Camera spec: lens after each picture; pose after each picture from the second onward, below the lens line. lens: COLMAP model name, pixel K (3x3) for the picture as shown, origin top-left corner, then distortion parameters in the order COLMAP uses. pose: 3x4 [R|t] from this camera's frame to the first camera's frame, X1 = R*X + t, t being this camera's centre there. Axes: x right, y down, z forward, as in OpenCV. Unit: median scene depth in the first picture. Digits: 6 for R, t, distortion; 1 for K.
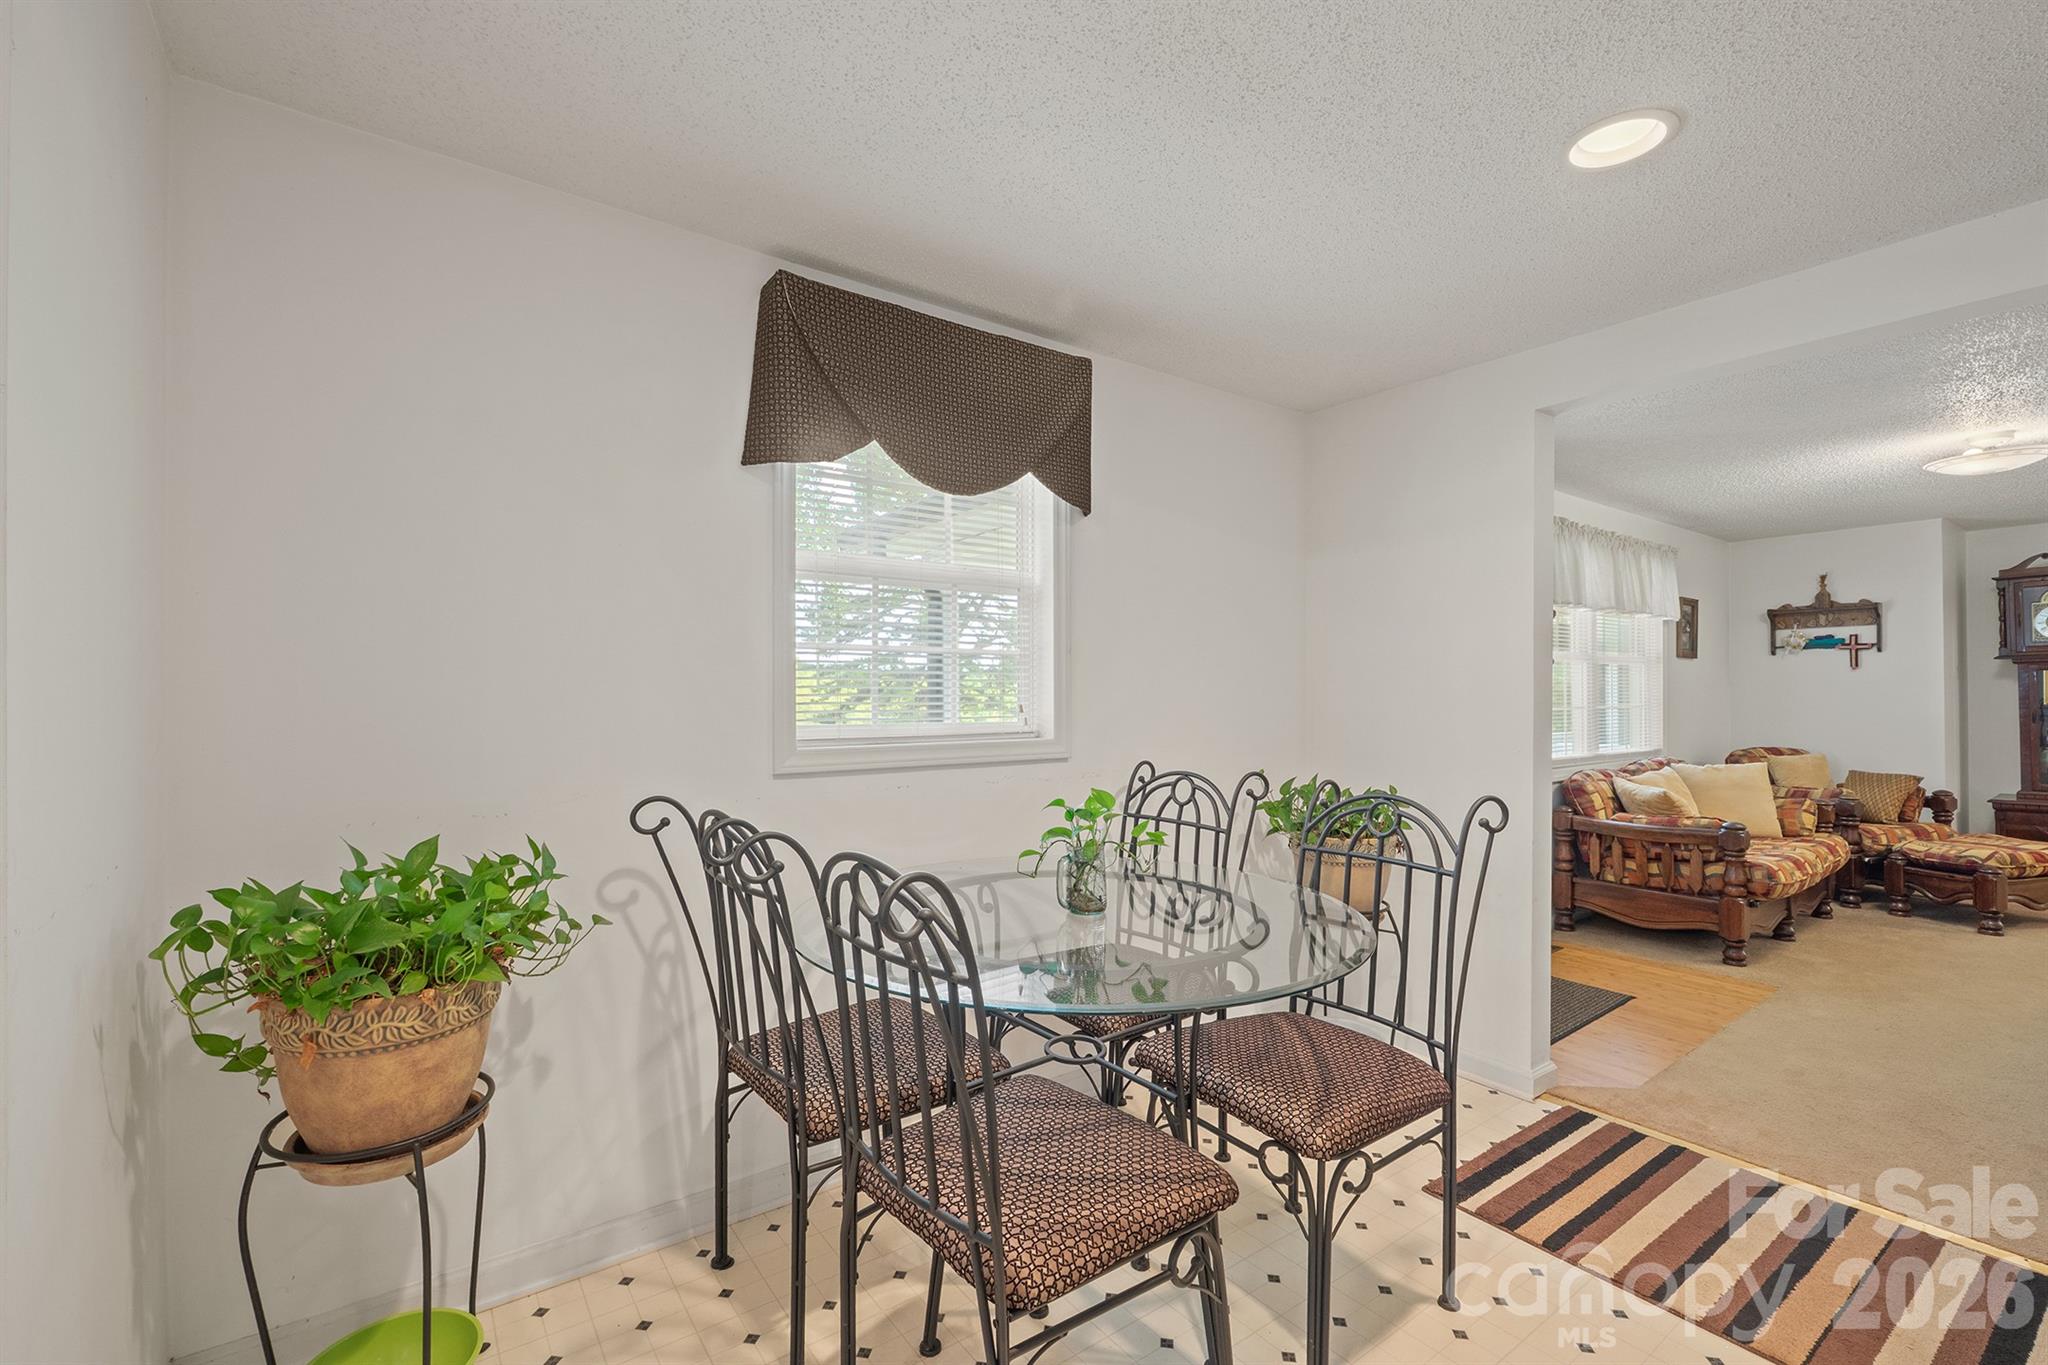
lens RADIAL K [[883.9, 0, 1031.9], [0, 883.9, 676.4], [0, 0, 1]] dist [-0.011939, 0.000671]
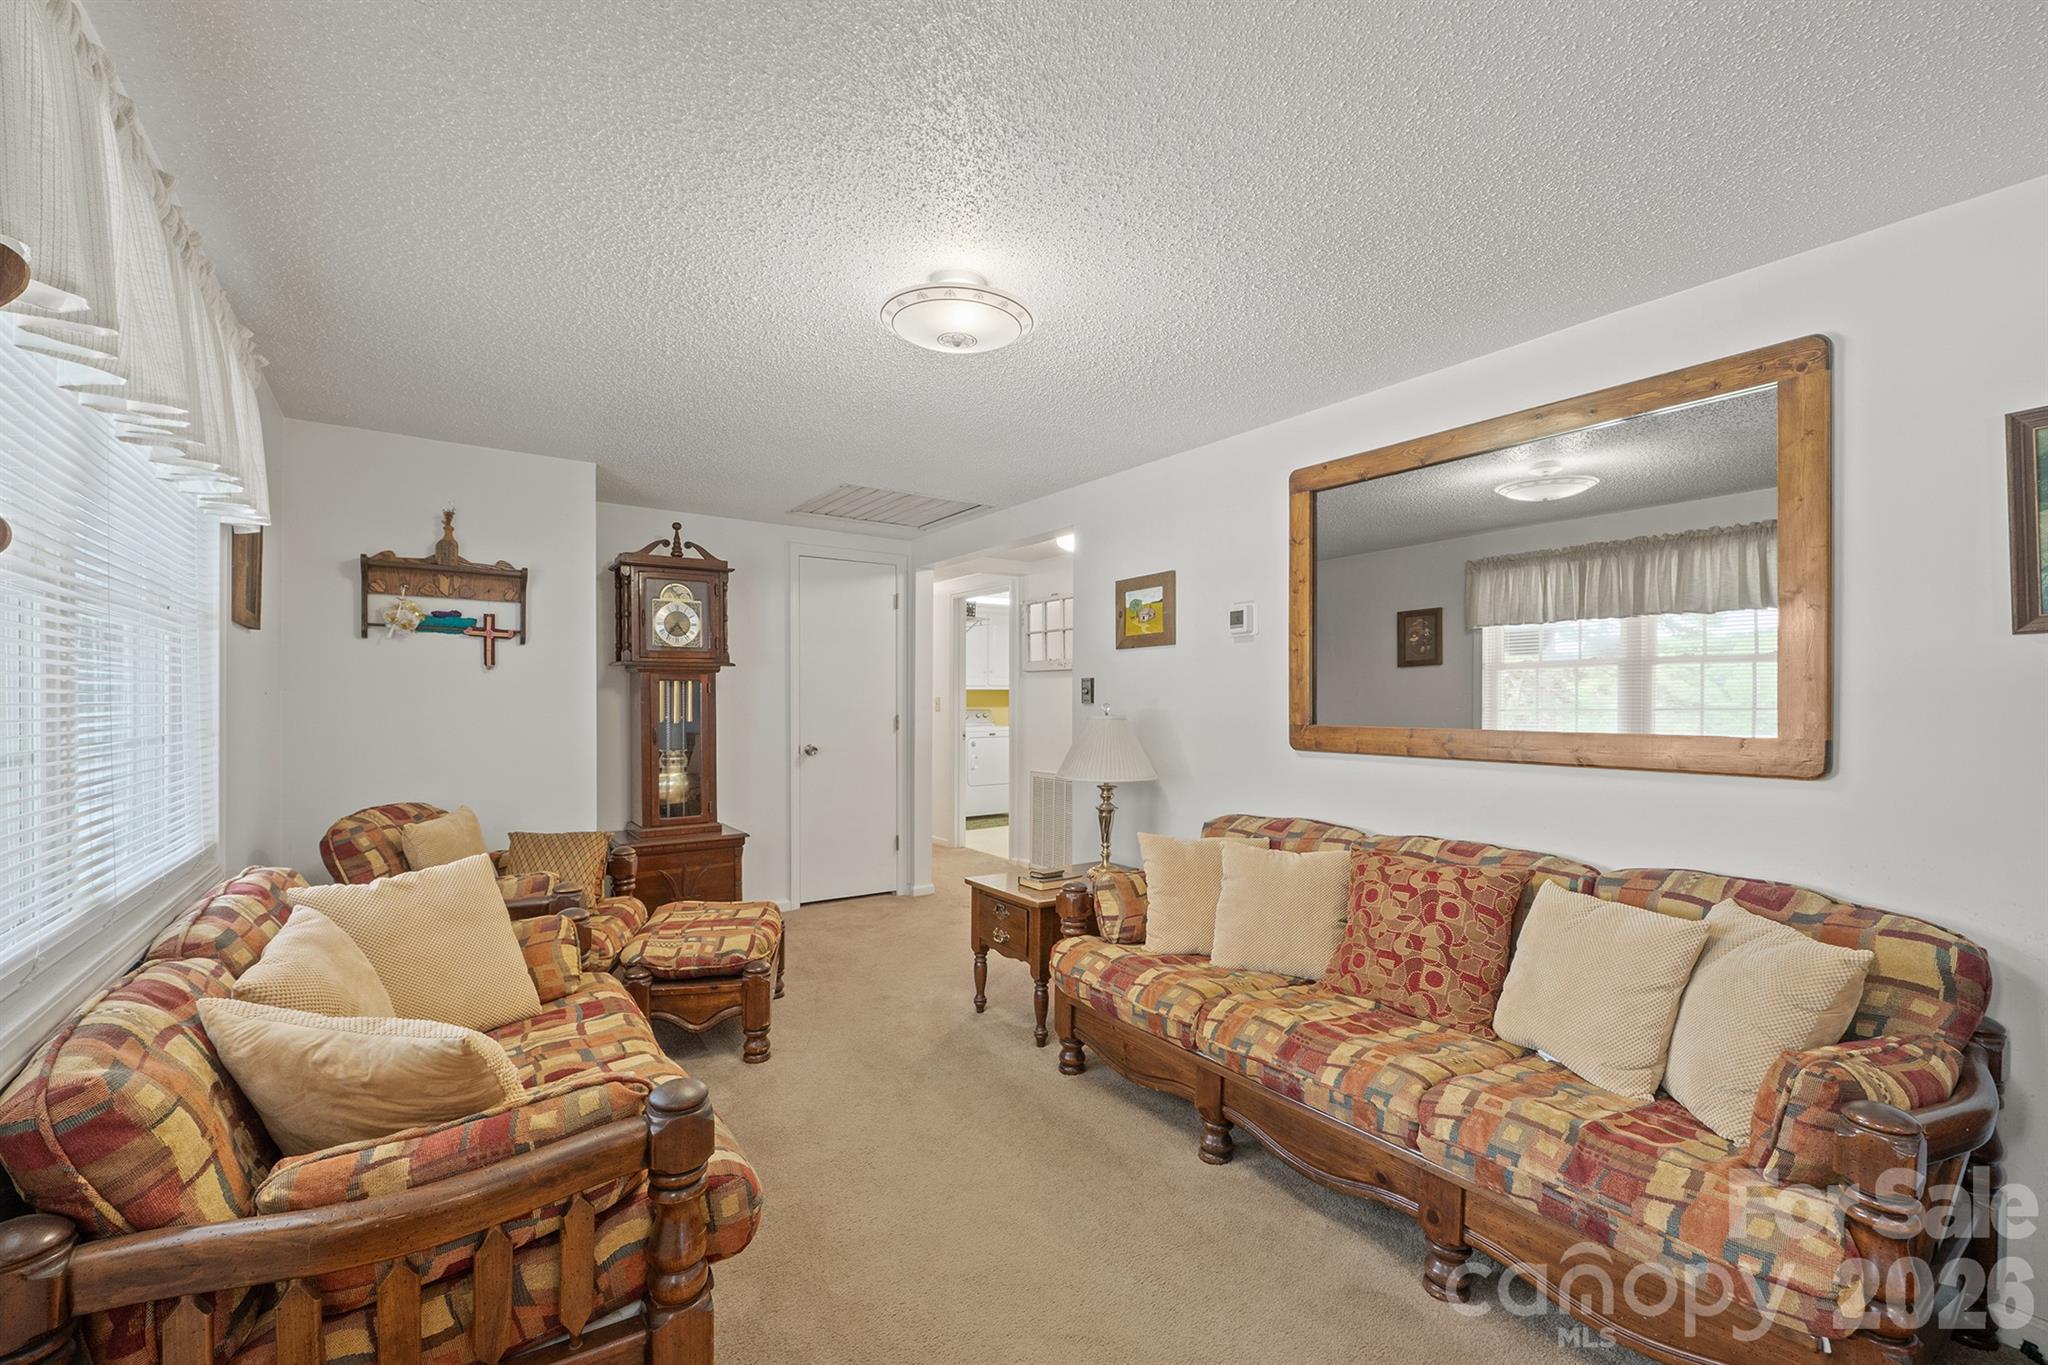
lens RADIAL K [[880.5, 0, 1042.2], [0, 880.5, 714.2], [0, 0, 1]] dist [-0.011421, -0.000066]
pose [[0.019401, -0.002180, 0.999809, 0.314971], [-0.027619, 0.999615, 0.002716, 0.011715], [-0.999430, -0.027666, 0.019334, 0.590310]]
